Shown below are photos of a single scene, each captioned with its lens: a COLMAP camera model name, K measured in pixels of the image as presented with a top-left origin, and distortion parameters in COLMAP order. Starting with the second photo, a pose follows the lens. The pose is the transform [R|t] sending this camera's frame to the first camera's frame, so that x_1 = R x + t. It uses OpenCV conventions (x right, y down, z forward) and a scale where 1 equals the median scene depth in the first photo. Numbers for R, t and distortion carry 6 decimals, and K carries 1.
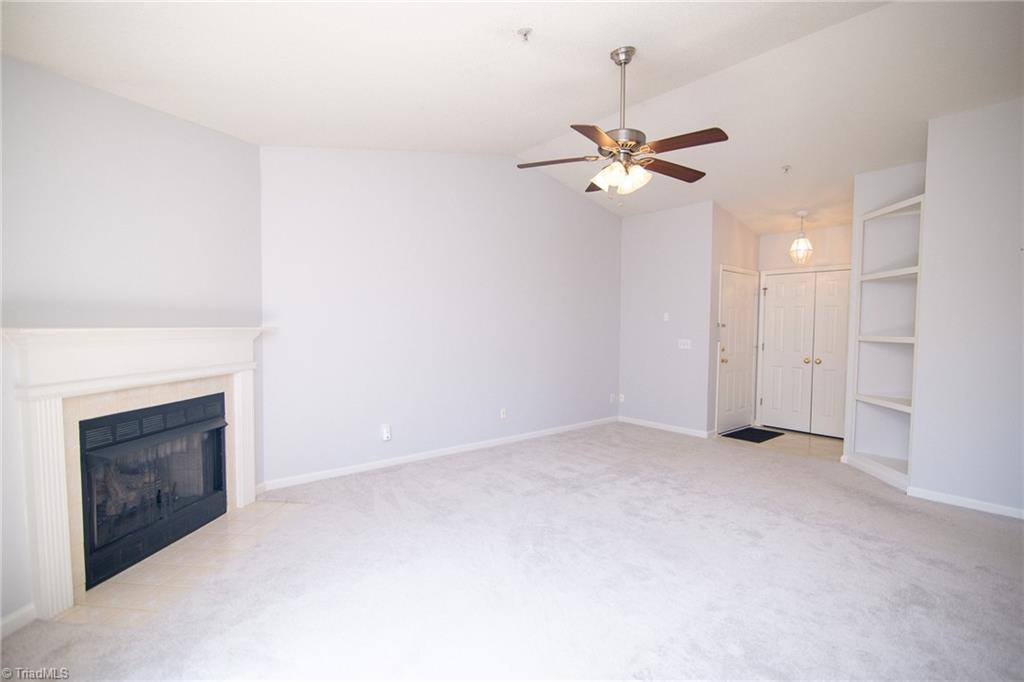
lens RADIAL K [[480.5, 0, 515.8], [0, 480.5, 342.8], [0, 0, 1]] dist [-0.010600, 0.000106]
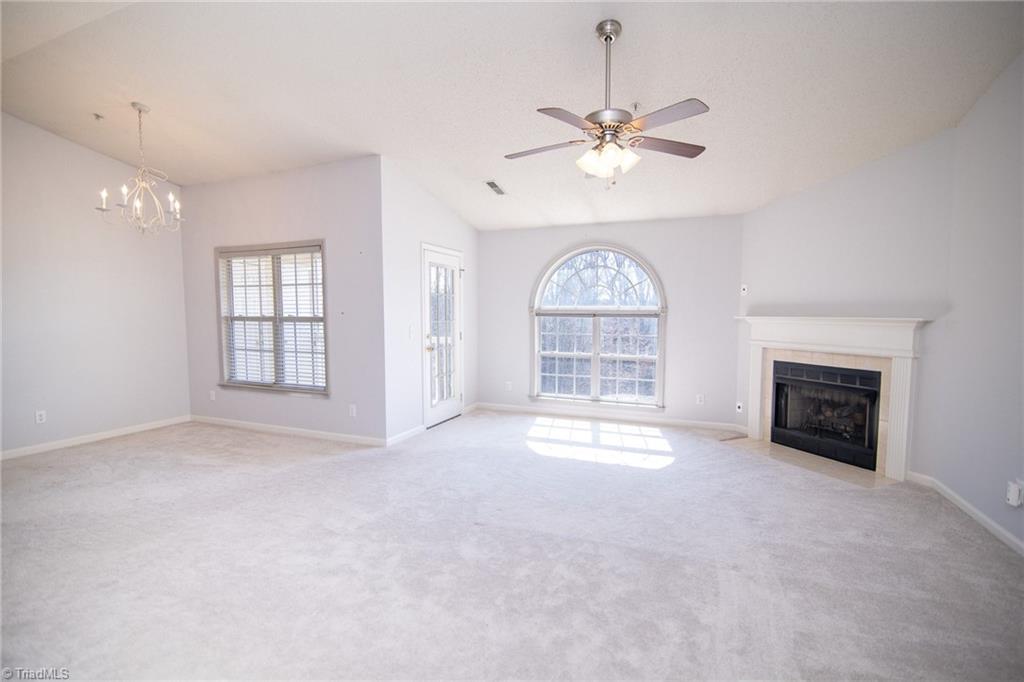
lens RADIAL K [[480.5, 0, 515.8], [0, 480.5, 342.8], [0, 0, 1]] dist [-0.010600, 0.000106]
pose [[-0.885492, 0.021474, -0.464157, 0.667840], [-0.023166, 0.995649, 0.090258, -0.049483], [0.464076, 0.090676, -0.881142, 1.432750]]
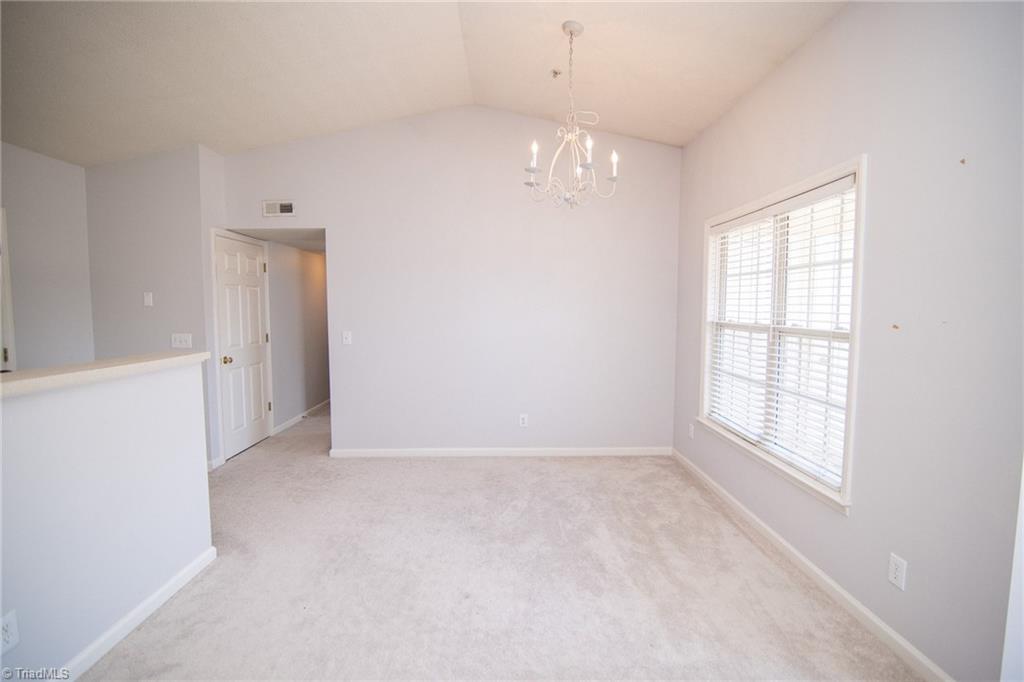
lens RADIAL K [[467.1, 0, 515.0], [0, 467.1, 339.8], [0, 0, 1]] dist [-0.019543, -0.000130]
pose [[-0.779730, -0.057023, 0.623514, 0.489588], [0.010892, 0.994458, 0.104568, -0.044171], [-0.626022, 0.088326, -0.774787, 0.724255]]
